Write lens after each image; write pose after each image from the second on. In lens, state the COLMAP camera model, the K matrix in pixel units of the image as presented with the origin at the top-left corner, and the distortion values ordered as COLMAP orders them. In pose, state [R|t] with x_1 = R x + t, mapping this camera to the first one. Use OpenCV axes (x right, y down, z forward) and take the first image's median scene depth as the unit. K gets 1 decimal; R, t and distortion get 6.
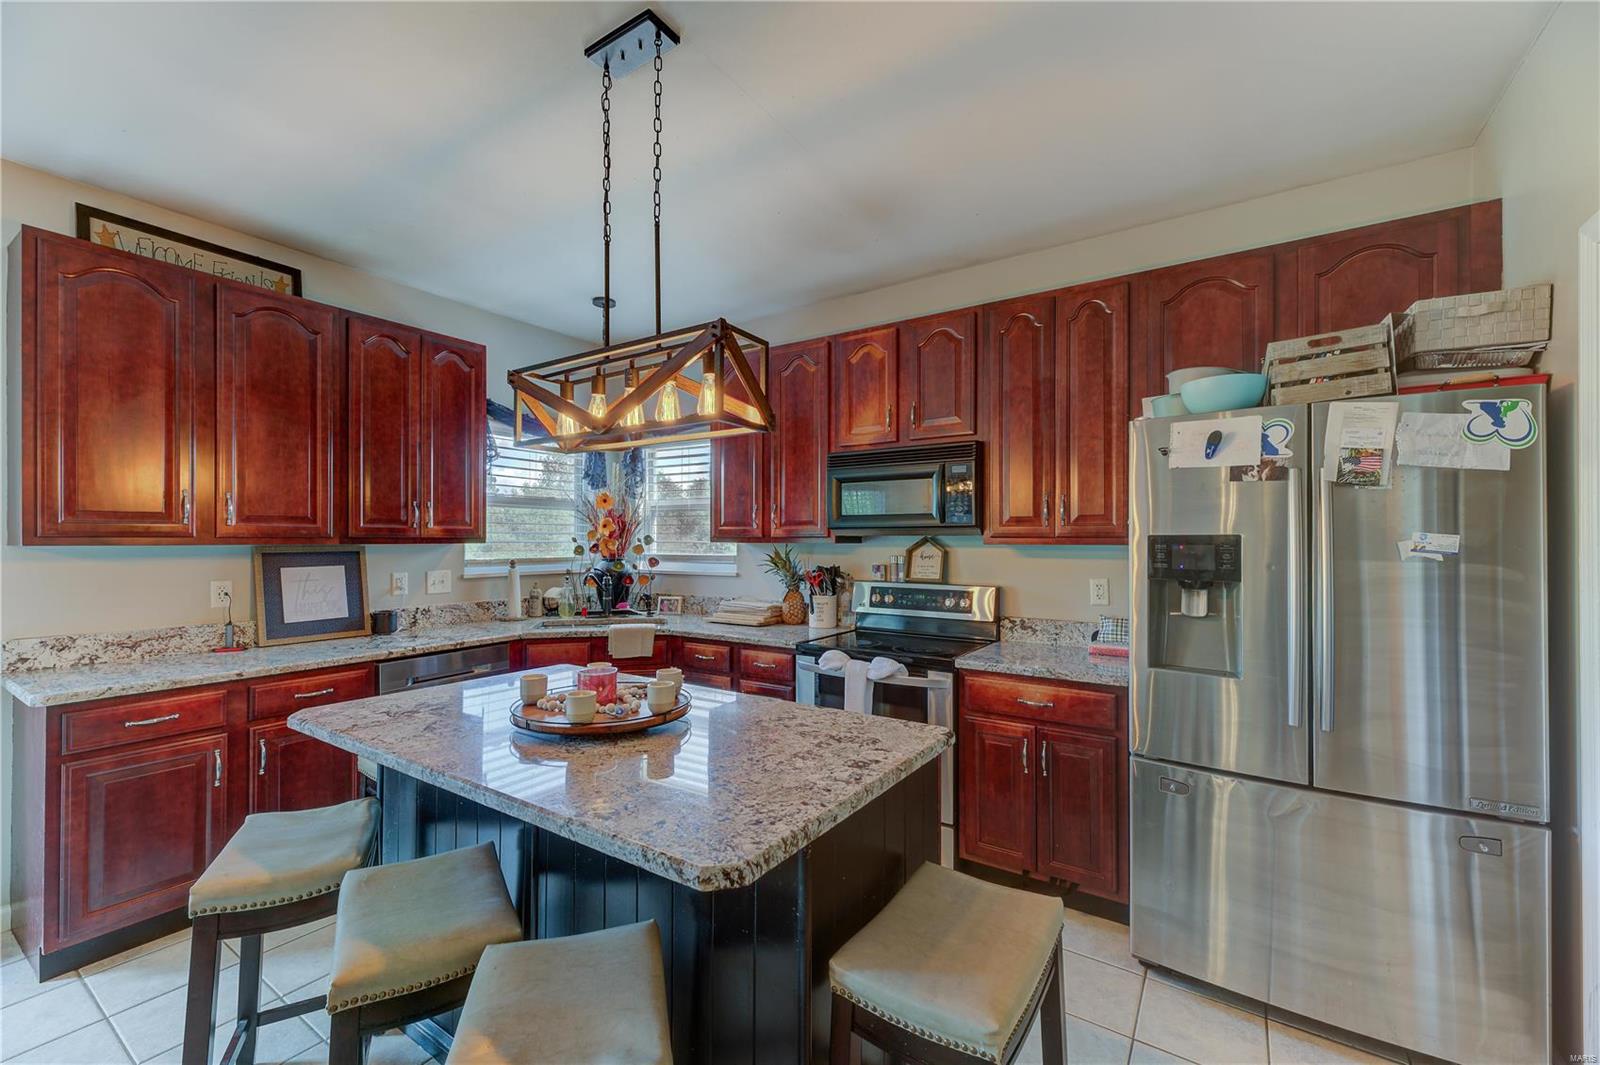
lens RADIAL K [[636.1, 0, 803.4], [0, 636.1, 537.0], [0, 0, 1]] dist [0.000666, 0.000113]
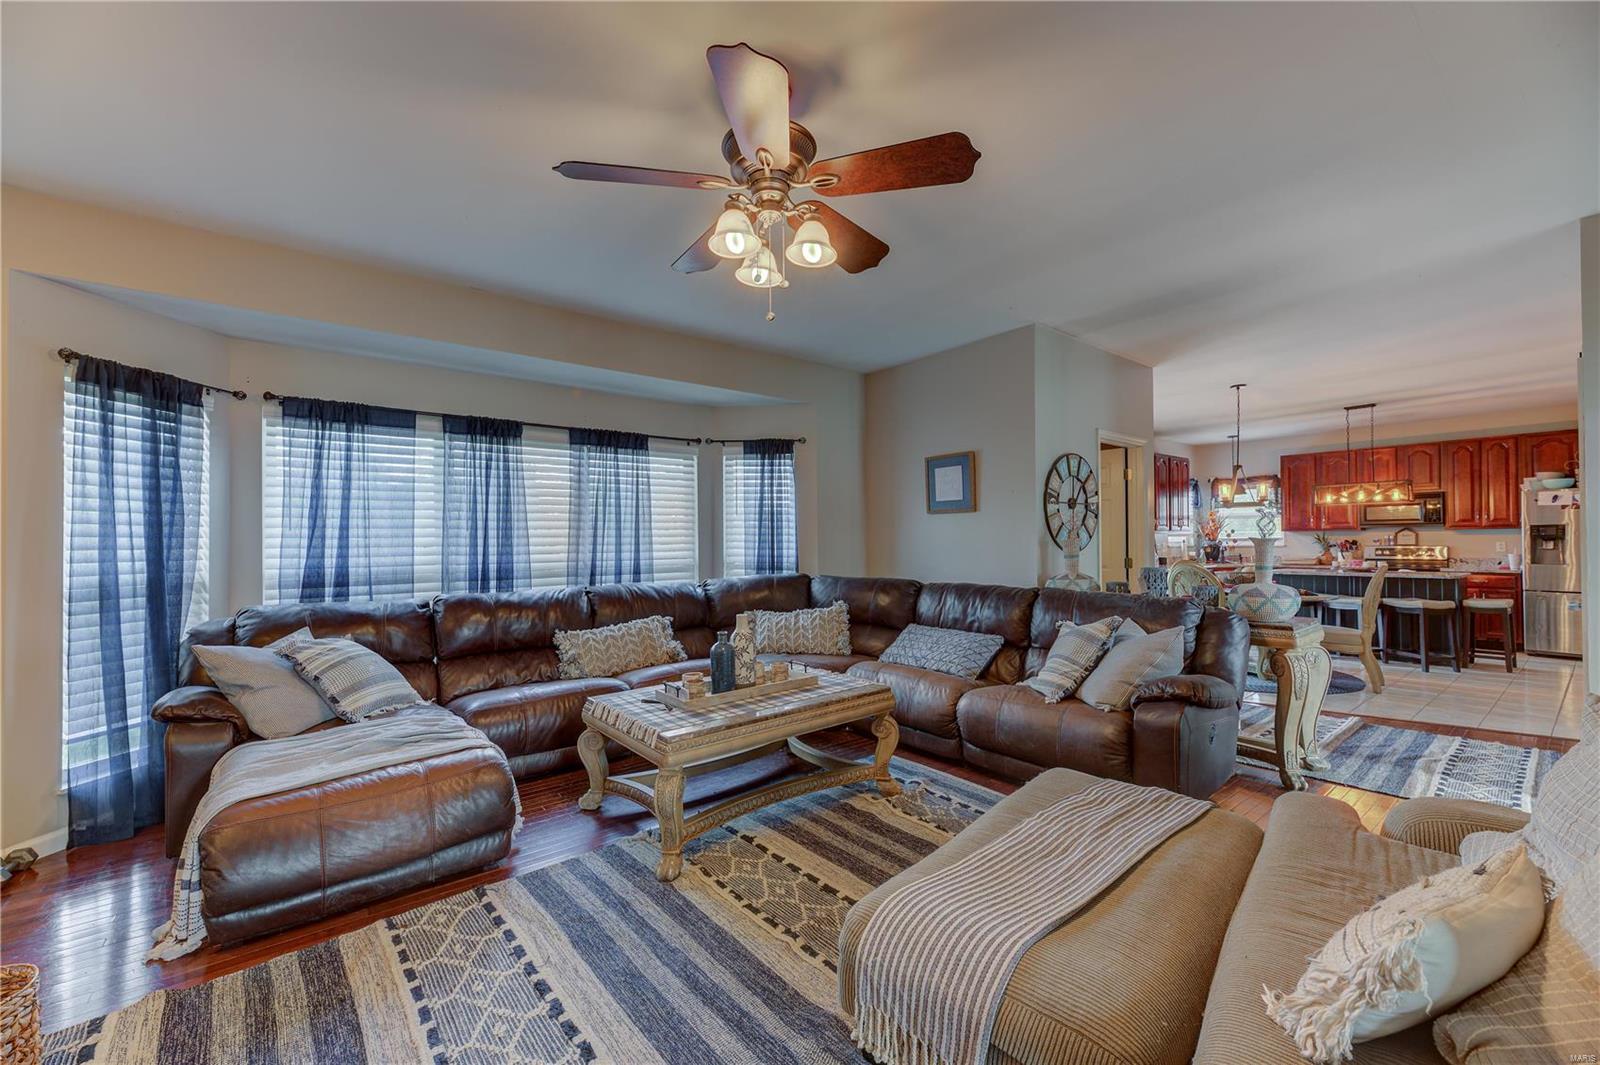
lens RADIAL K [[636.1, 0, 803.4], [0, 636.1, 537.0], [0, 0, 1]] dist [0.000666, 0.000113]
pose [[0.951944, -0.013028, -0.305994, -1.624386], [0.012862, 0.999914, -0.002557, 0.016220], [0.306001, -0.001502, 0.952030, -2.633194]]
